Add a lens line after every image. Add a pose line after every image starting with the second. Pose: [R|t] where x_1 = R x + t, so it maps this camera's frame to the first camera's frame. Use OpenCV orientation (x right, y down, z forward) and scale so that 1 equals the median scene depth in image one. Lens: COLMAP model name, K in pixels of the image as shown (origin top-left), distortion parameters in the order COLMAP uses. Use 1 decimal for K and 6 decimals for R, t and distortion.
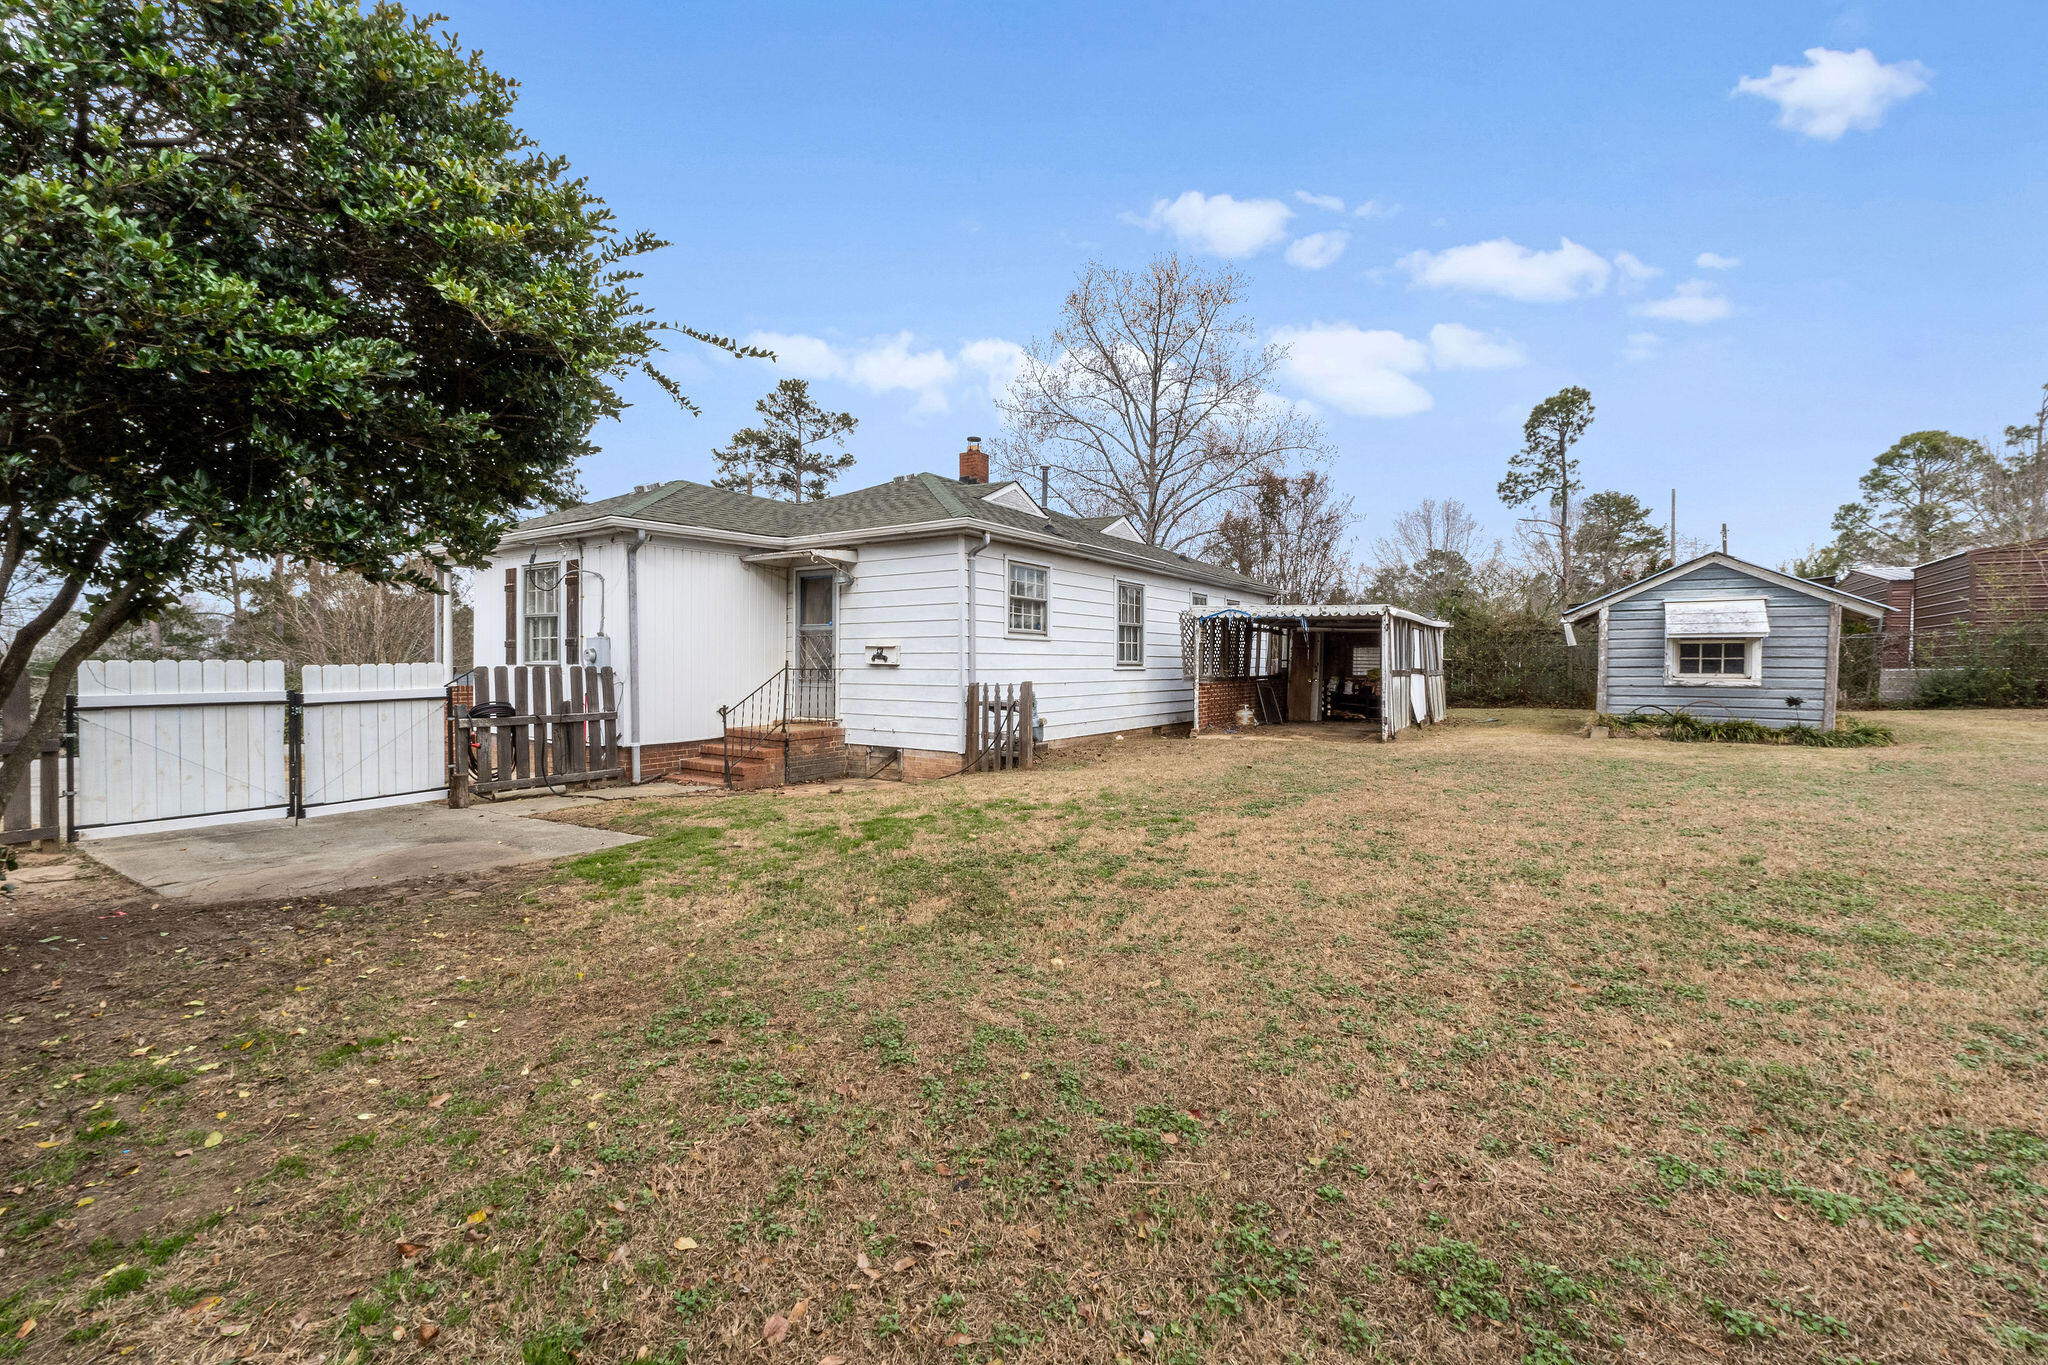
lens RADIAL K [[877.3, 0, 1029.8], [0, 877.3, 674.7], [0, 0, 1]] dist [-0.004799, -0.000957]
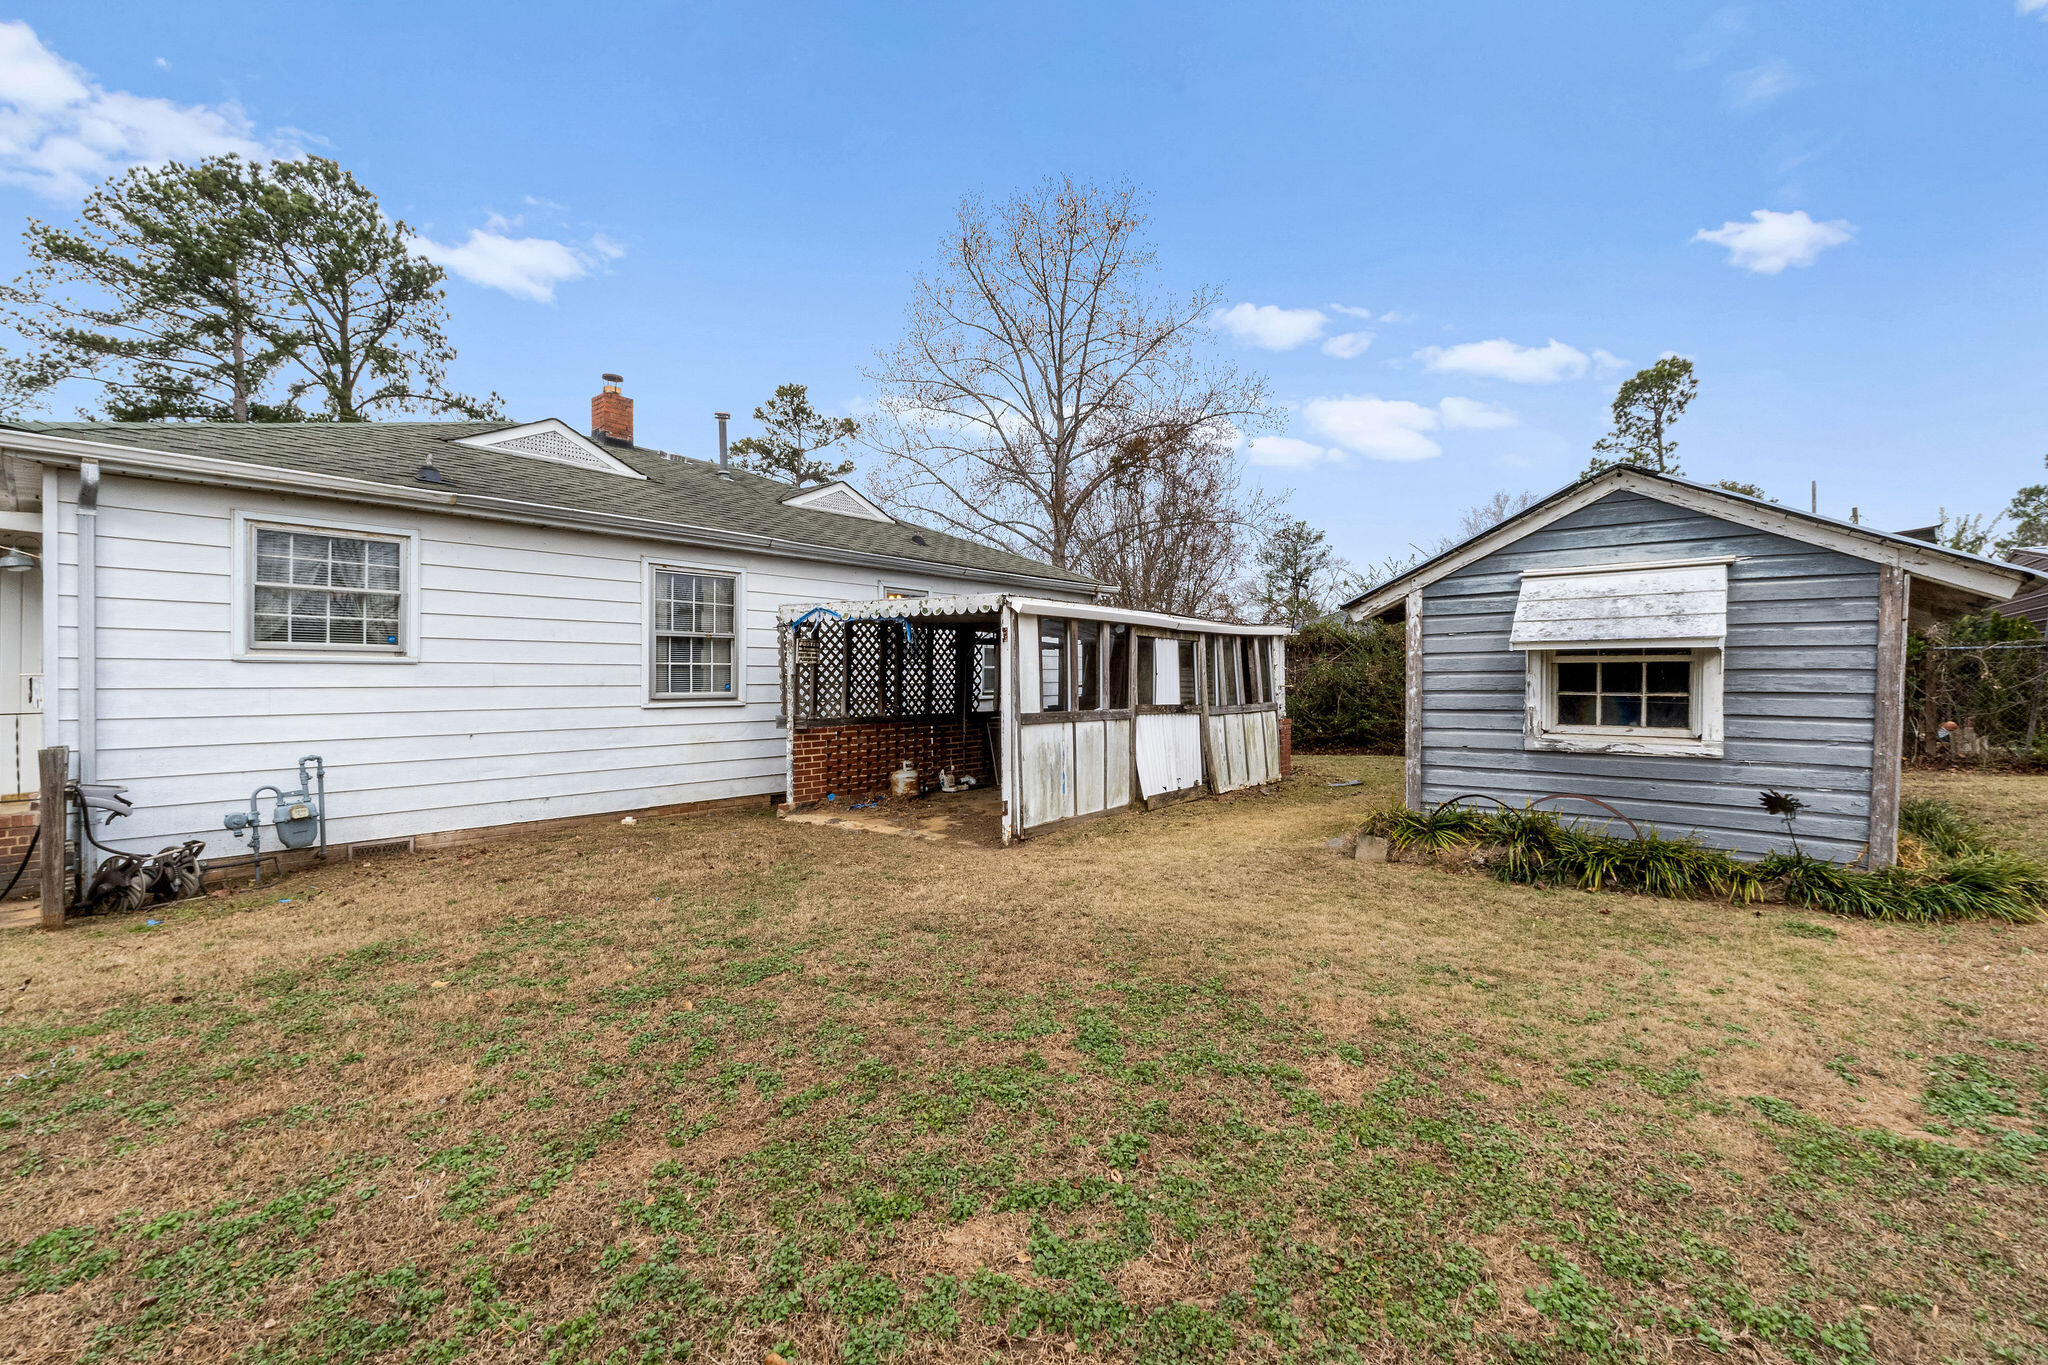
lens RADIAL K [[877.3, 0, 1019.9], [0, 877.3, 685.3], [0, 0, 1]] dist [-0.004799, -0.000957]
pose [[0.993840, -0.002631, -0.110790, 0.403403], [0.002020, 0.999982, -0.005621, -0.016924], [0.110803, 0.005363, 0.993828, 0.392811]]
